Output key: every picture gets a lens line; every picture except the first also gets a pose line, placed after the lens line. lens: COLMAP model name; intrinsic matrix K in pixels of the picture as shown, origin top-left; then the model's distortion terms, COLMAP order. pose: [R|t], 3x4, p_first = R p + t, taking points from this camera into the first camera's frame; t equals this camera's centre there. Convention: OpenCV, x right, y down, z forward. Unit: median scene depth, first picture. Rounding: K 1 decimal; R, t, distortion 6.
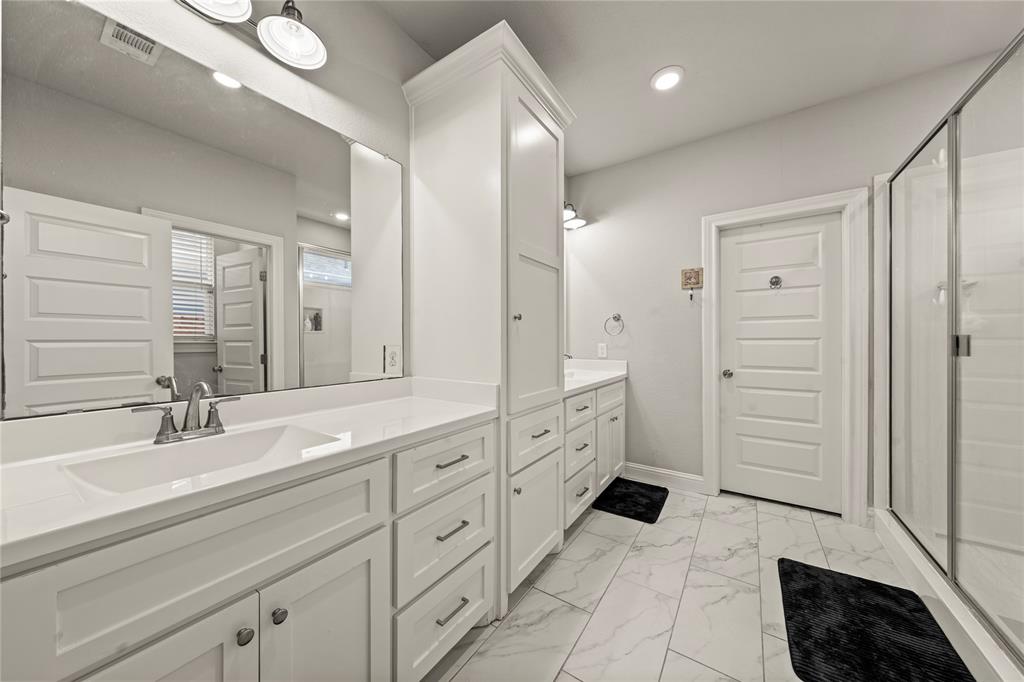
lens RADIAL K [[348.3, 0, 512.0], [0, 348.3, 341.0], [0, 0, 1]] dist [-0.000648, 0.000129]
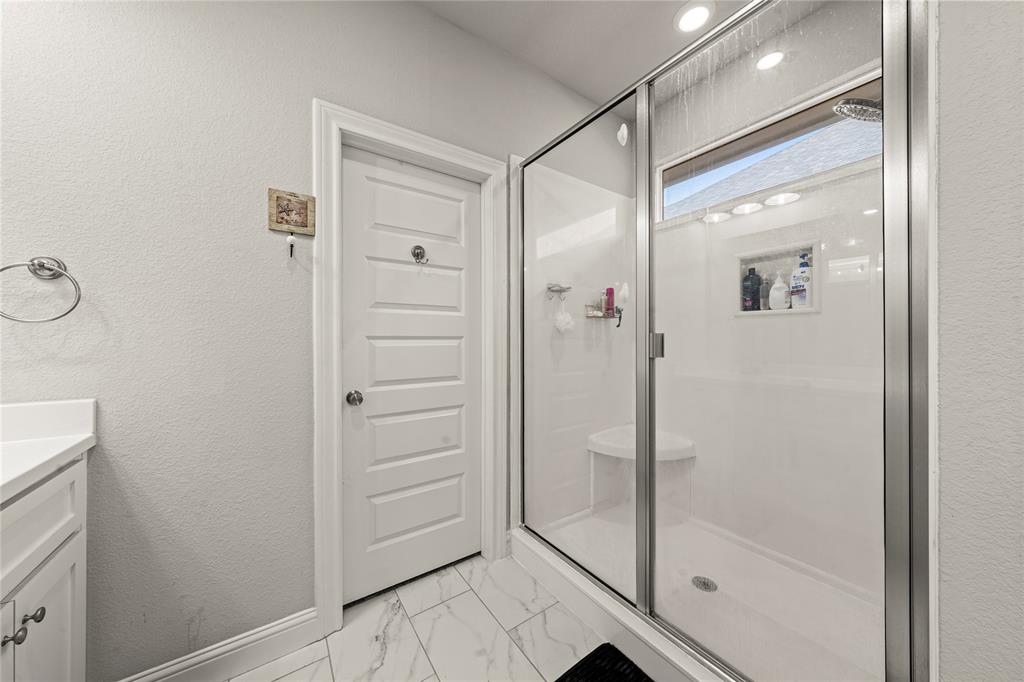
lens RADIAL K [[348.3, 0, 512.0], [0, 348.3, 341.0], [0, 0, 1]] dist [-0.000648, 0.000129]
pose [[0.363551, 0.001074, 0.931574, 0.182472], [0.000673, 0.999999, -0.001415, 0.001291], [-0.931574, 0.001141, 0.363550, 0.561134]]
